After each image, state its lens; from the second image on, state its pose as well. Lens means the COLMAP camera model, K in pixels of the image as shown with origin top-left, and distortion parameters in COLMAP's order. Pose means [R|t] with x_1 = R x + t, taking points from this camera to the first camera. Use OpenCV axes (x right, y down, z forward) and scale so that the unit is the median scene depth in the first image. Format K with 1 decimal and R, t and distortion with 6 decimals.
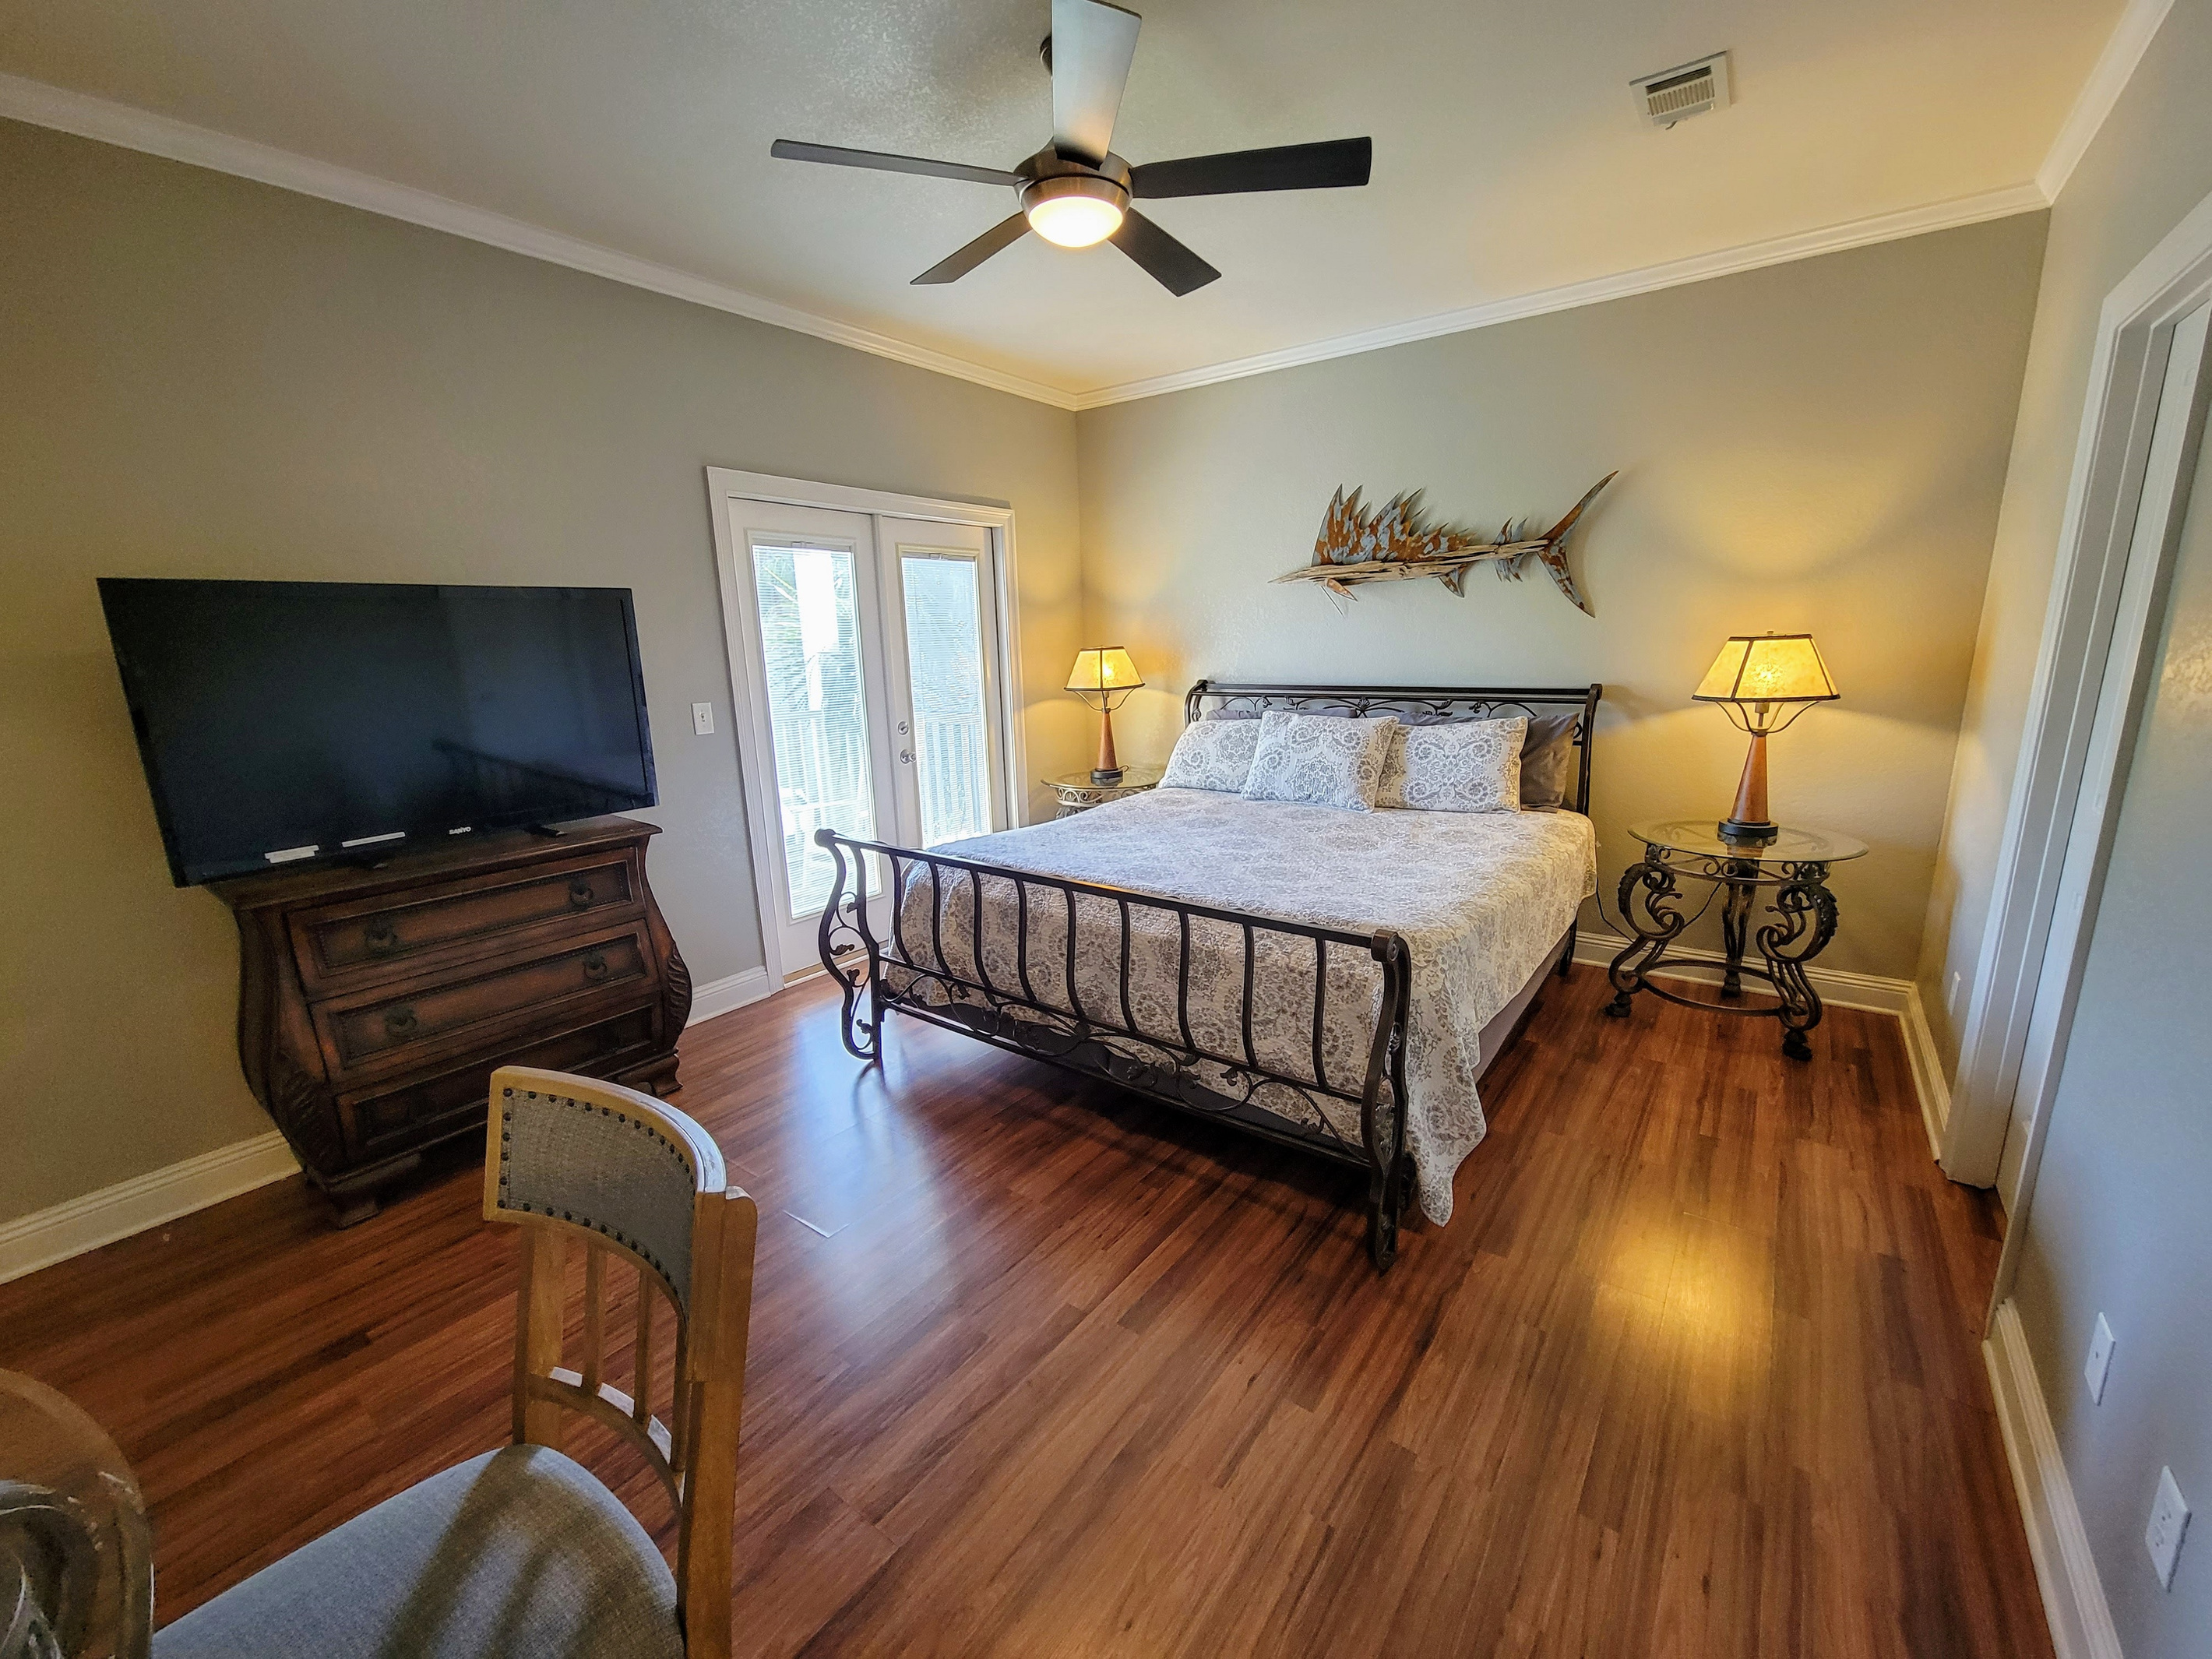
lens RADIAL K [[905.8, 0, 1117.0], [0, 905.8, 842.5], [0, 0, 1]] dist [0.004679, -0.005098]
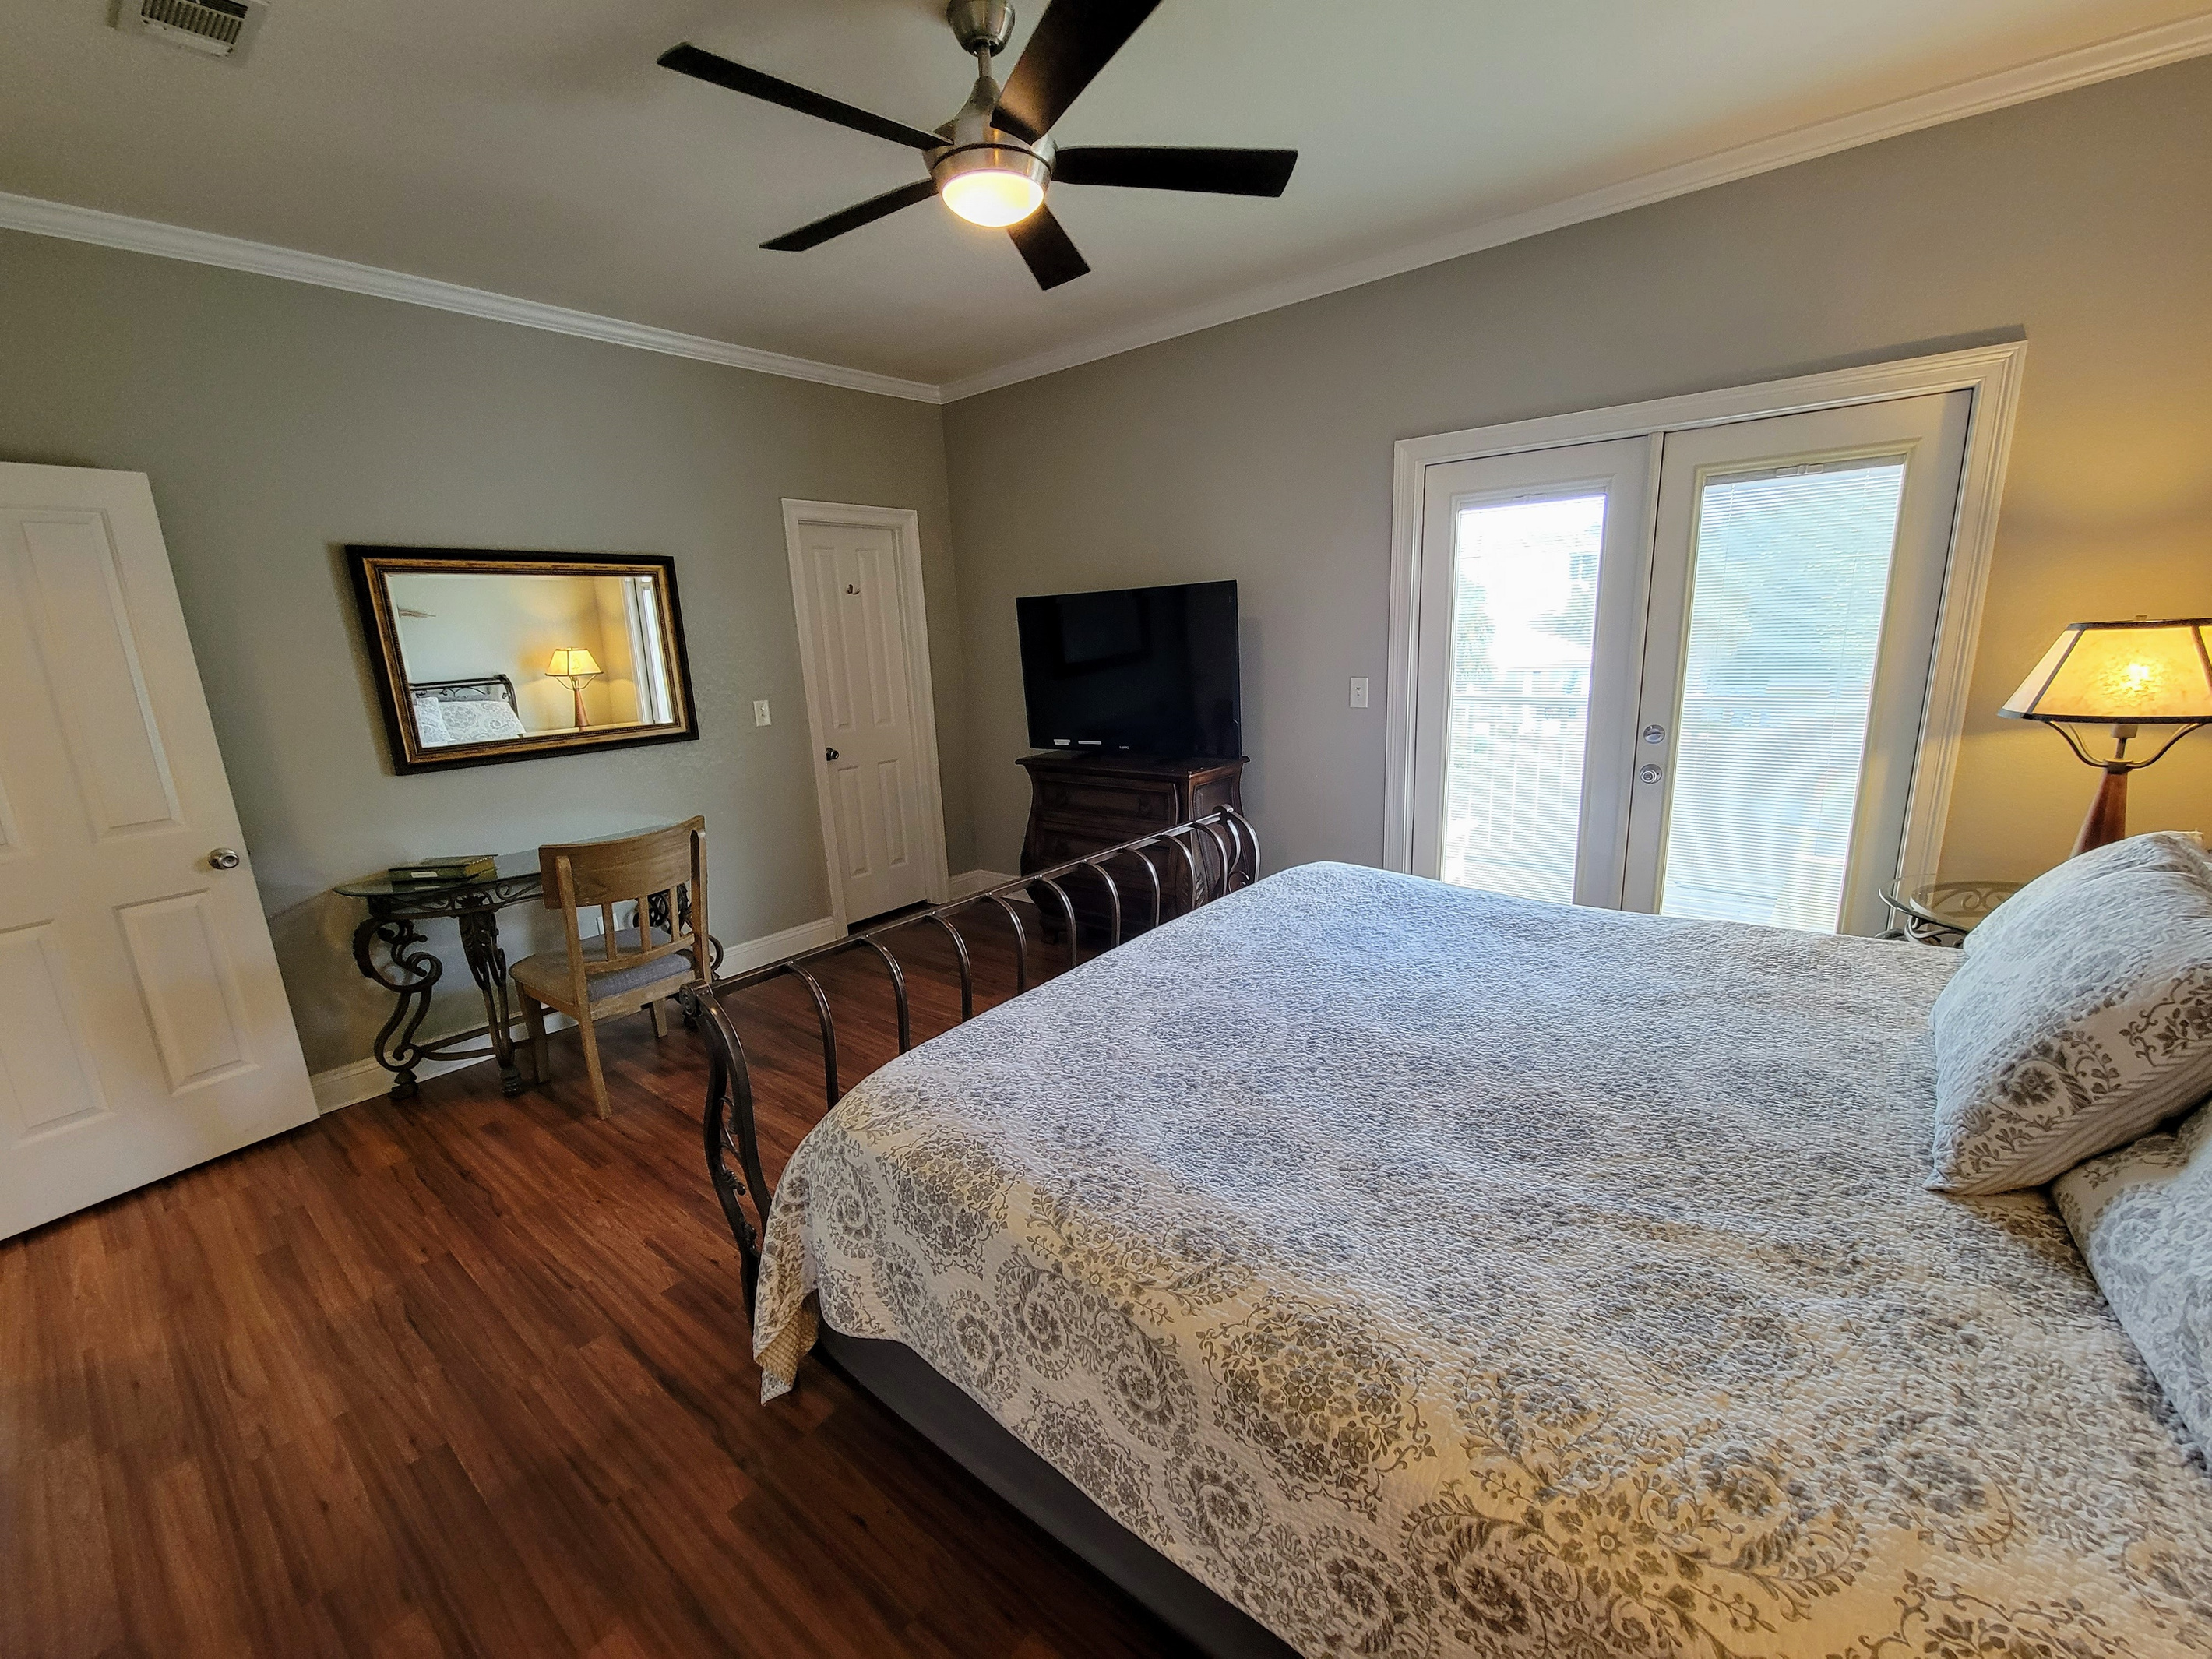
lens RADIAL K [[905.8, 0, 1117.0], [0, 905.8, 842.5], [0, 0, 1]] dist [0.004679, -0.005098]
pose [[-0.034161, 0.258939, -0.965290, 0.544588], [-0.177674, 0.948894, 0.260828, -0.173212], [0.983496, 0.180417, 0.013592, 0.657274]]
